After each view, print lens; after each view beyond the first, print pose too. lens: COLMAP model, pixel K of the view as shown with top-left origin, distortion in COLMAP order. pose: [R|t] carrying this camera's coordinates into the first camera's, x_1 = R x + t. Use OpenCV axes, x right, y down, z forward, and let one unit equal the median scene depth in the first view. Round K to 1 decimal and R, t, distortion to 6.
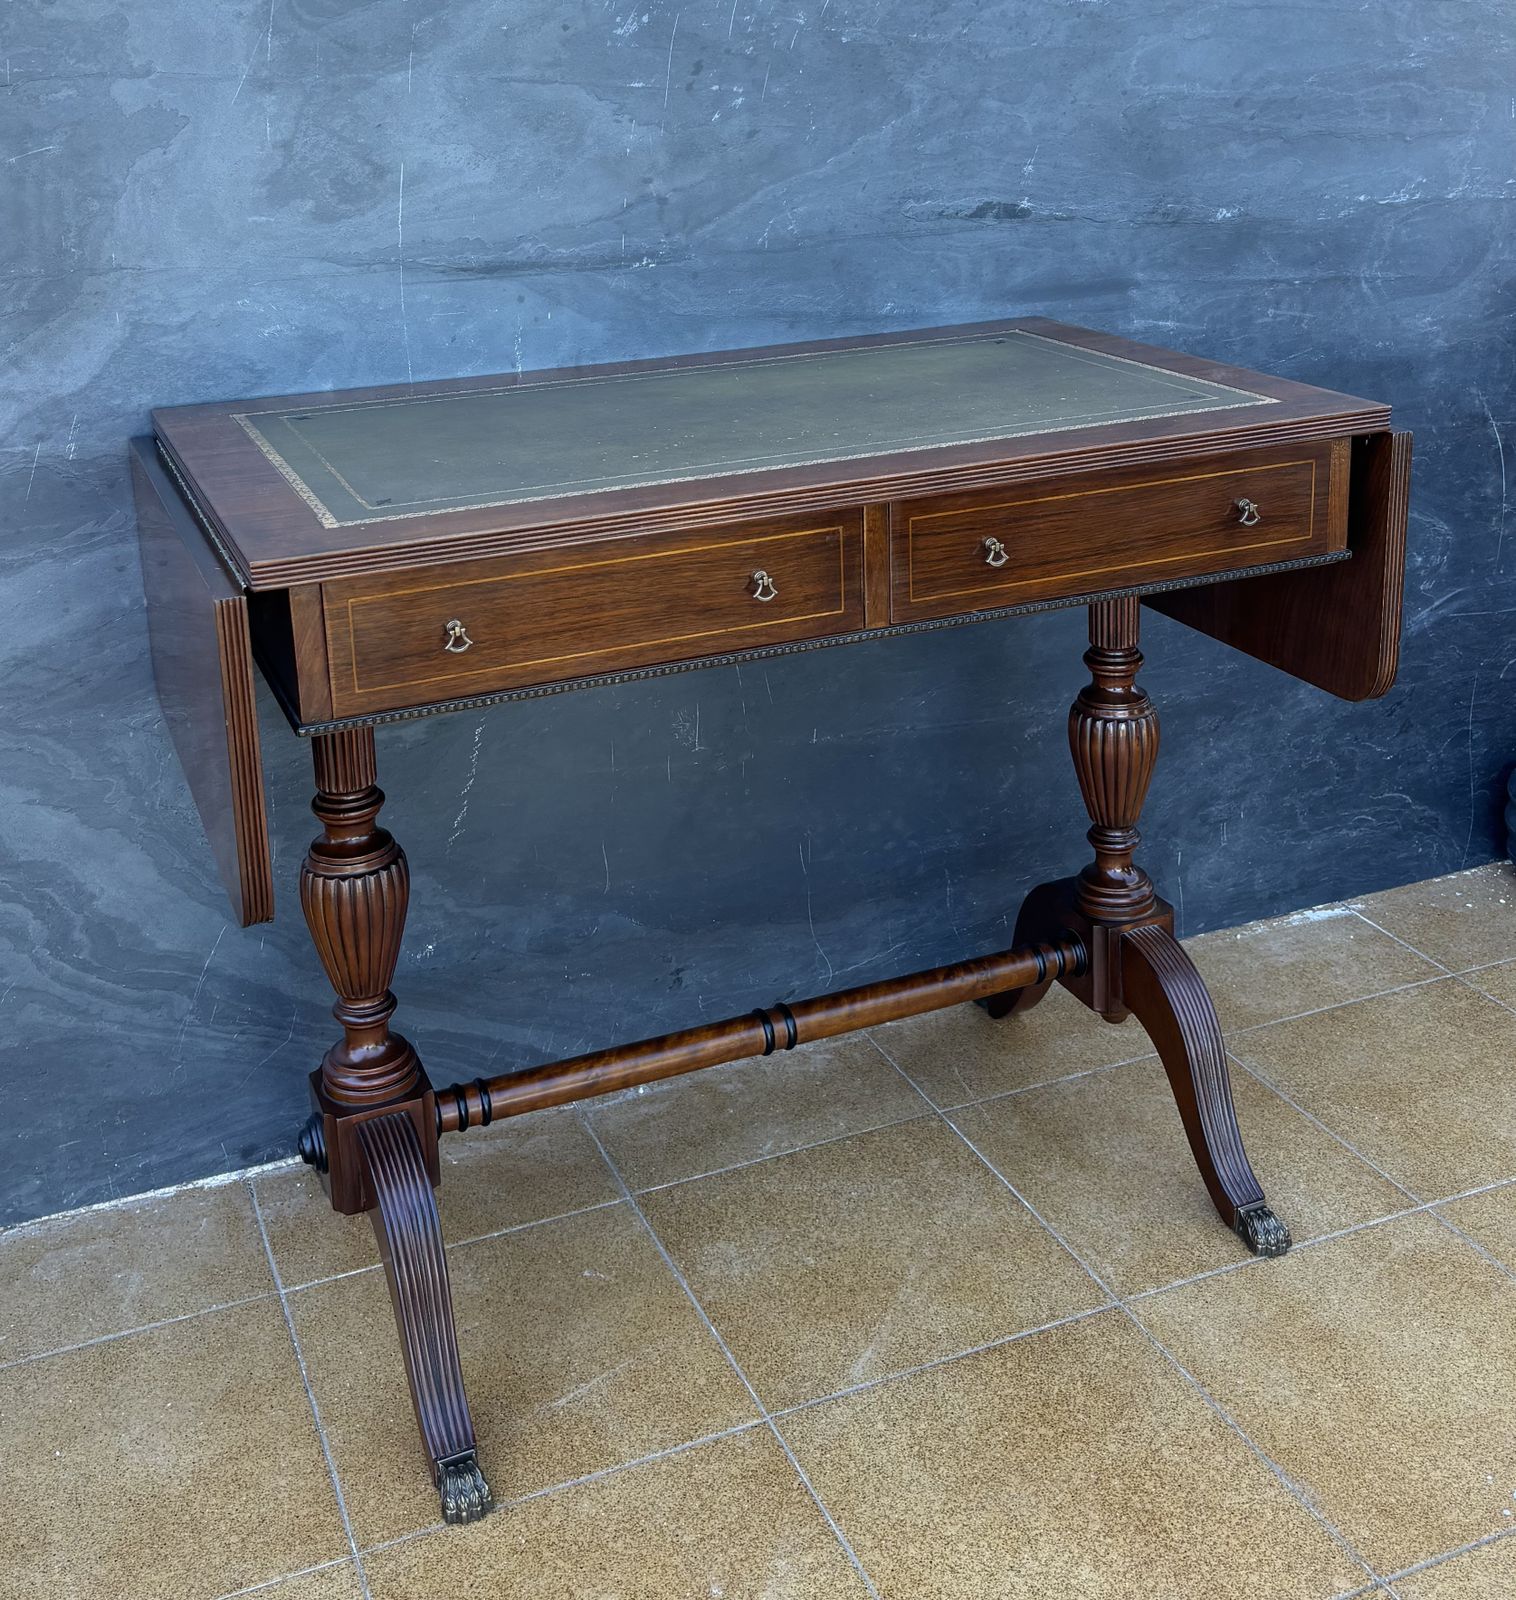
lens RADIAL K [[1943.1, 0, 756.2], [0, 1943.1, 507.9], [0, 0, 1]] dist [0.019522, 0.000000]
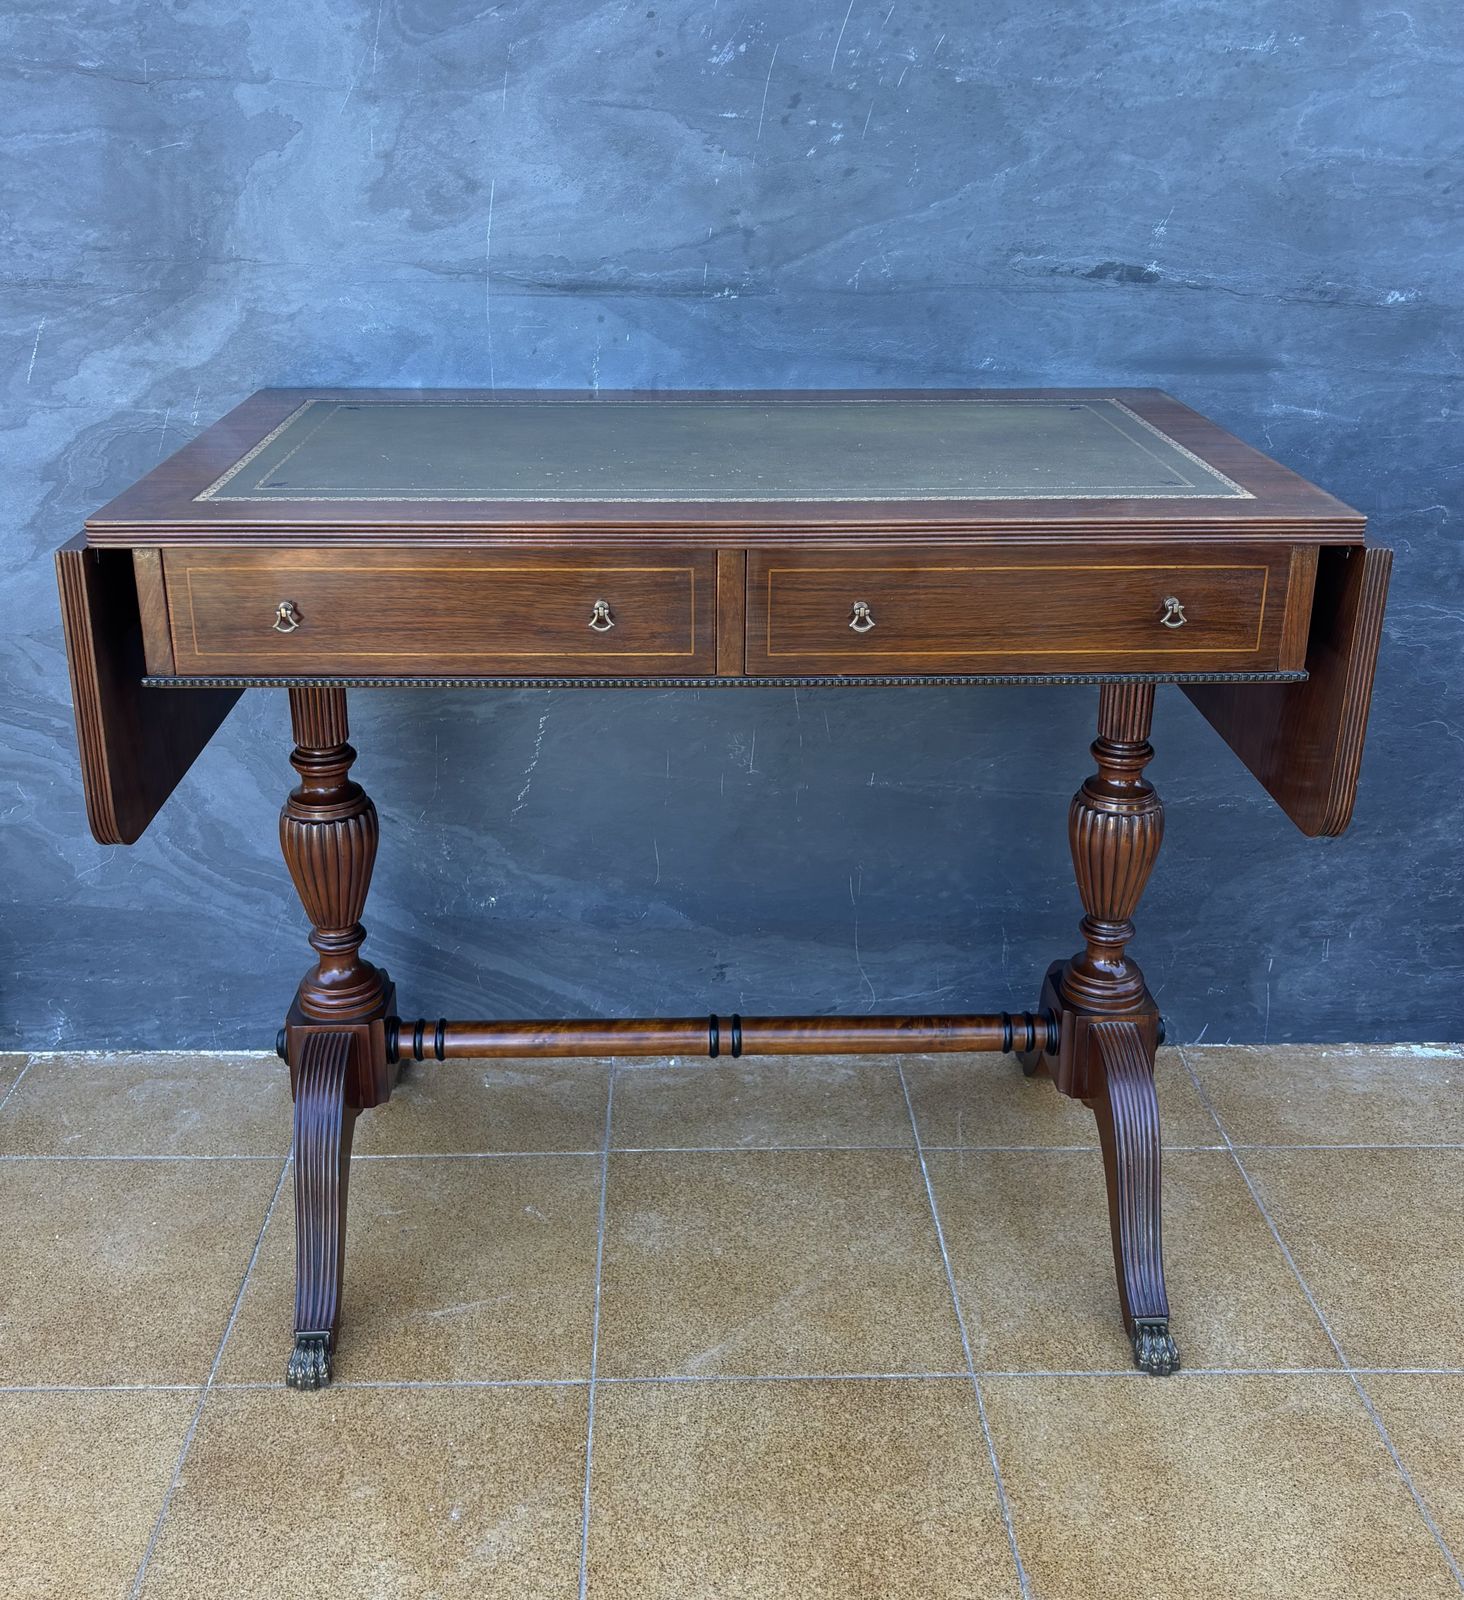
lens RADIAL K [[1689.0, 0, 712.4], [0, 1689.0, 709.8], [0, 0, 1]] dist [0.002237, 0.000000]
pose [[0.930734, 0.160601, -0.328544, 0.273642], [-0.125554, 0.984131, 0.125386, -0.021966], [0.343467, -0.075451, 0.936129, 0.150662]]
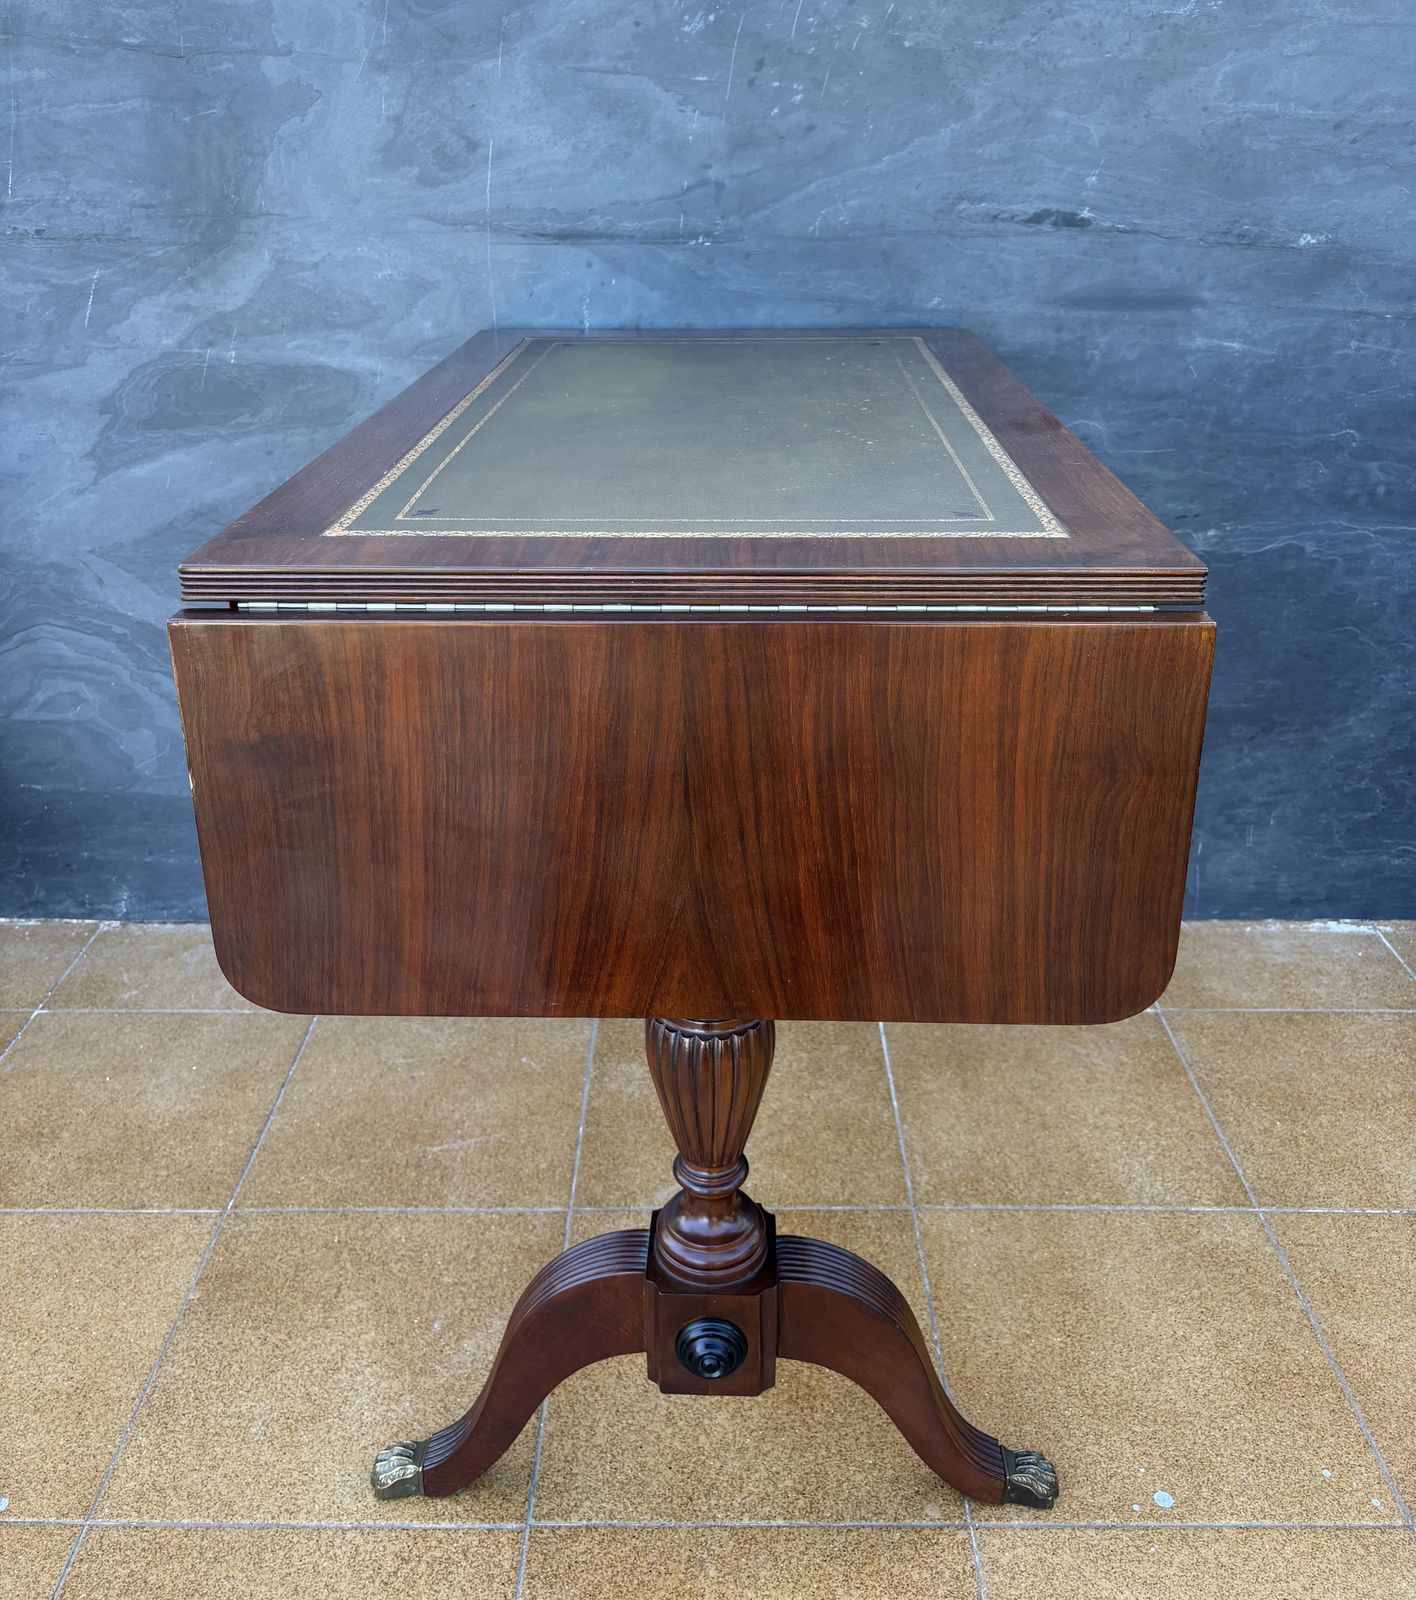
lens RADIAL K [[1450.1, 0, 713.9], [0, 1450.1, 656.9], [0, 0, 1]] dist [-0.023832, 0.054250]
pose [[0.919736, 0.161131, -0.357942, 0.305487], [-0.121646, 0.983974, 0.130373, 0.002818], [0.373212, -0.076366, 0.924598, 0.201992]]
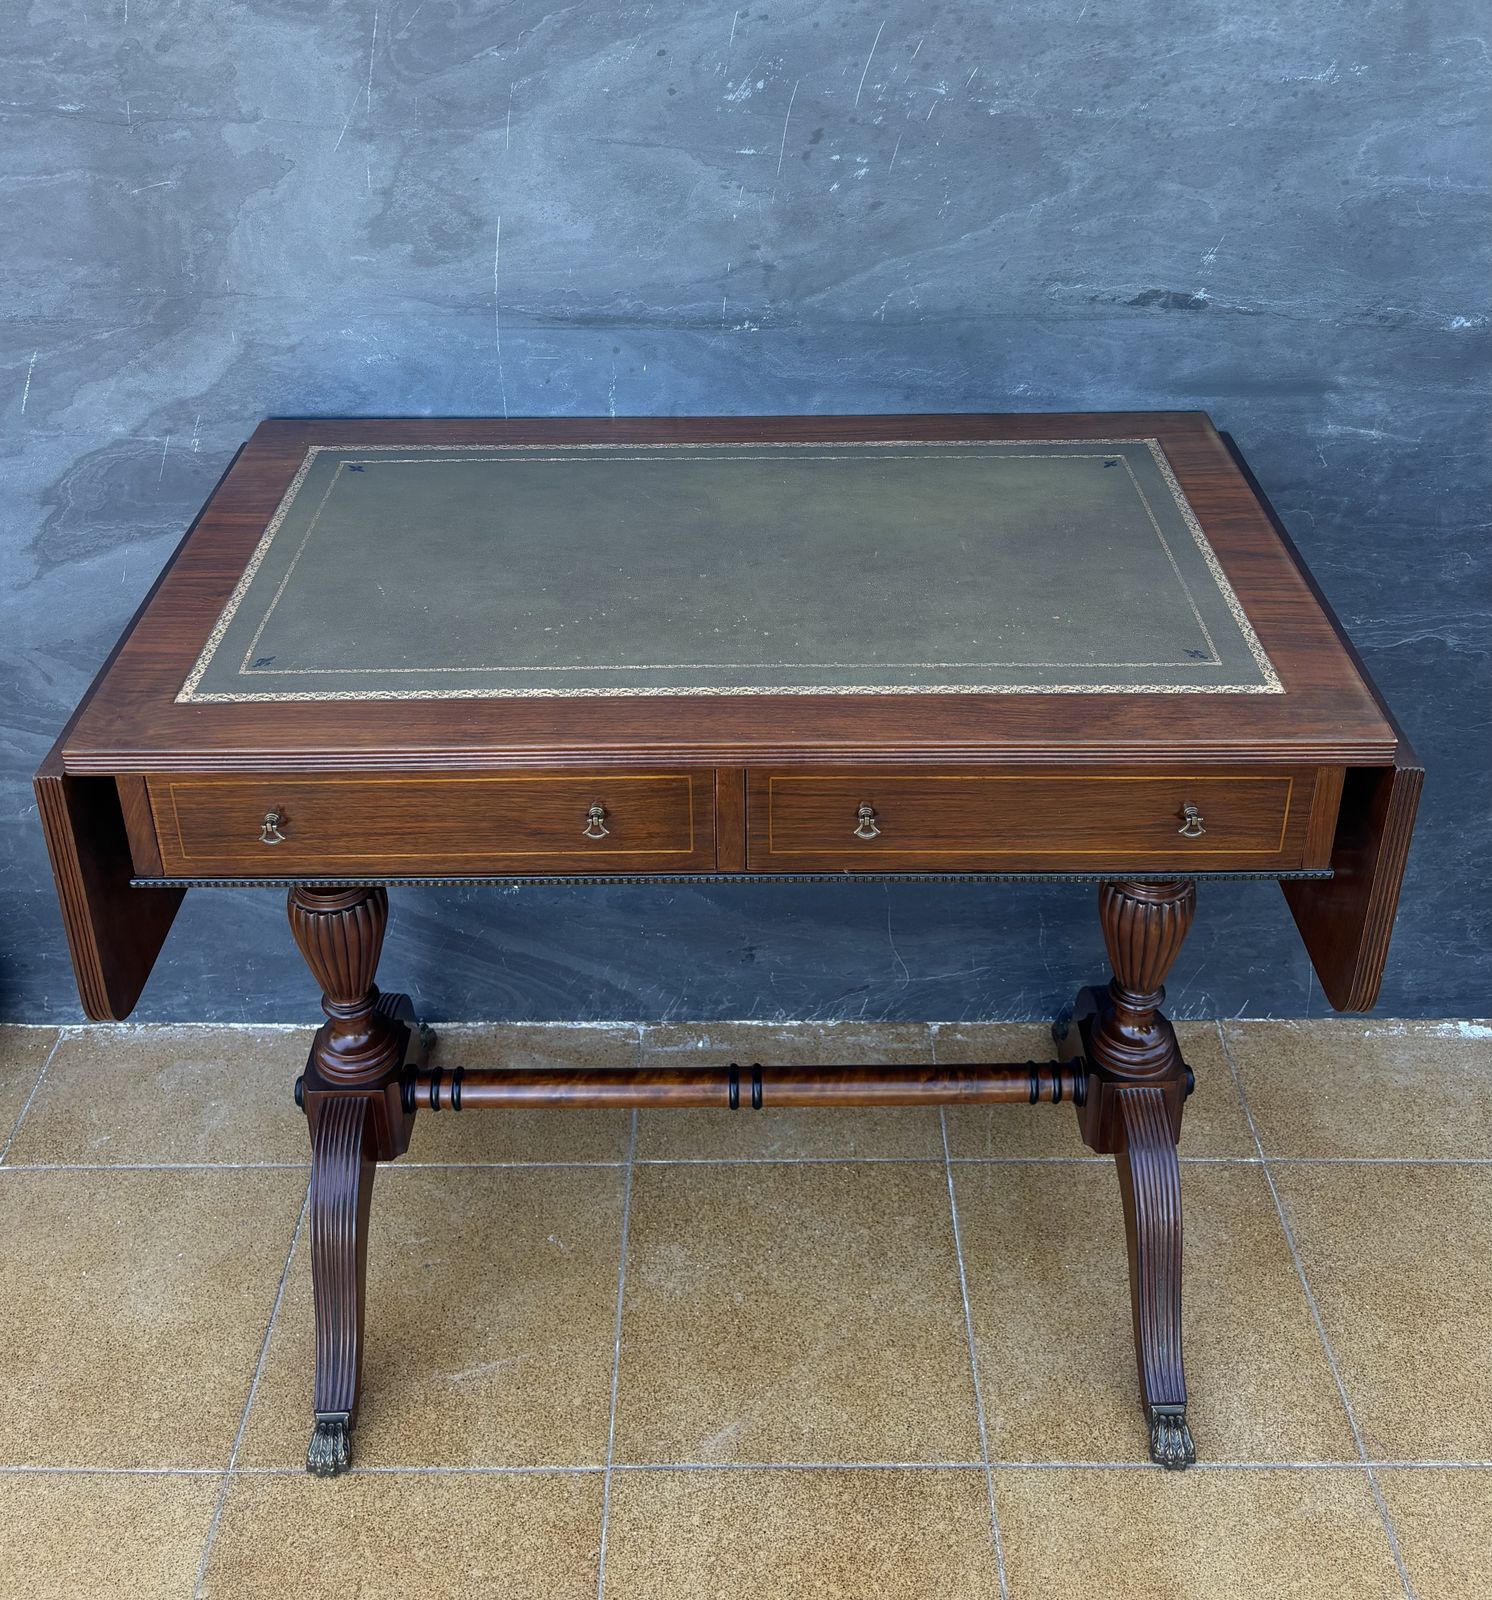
lens RADIAL K [[1741.1, 0, 744.7], [0, 1741.1, 461.4], [0, 0, 1]] dist [0.011256, 0.000000]
pose [[0.921592, 0.192571, -0.337024, 0.257861], [-0.119469, 0.966832, 0.225749, -0.267095], [0.369318, -0.167784, 0.914031, 0.197709]]
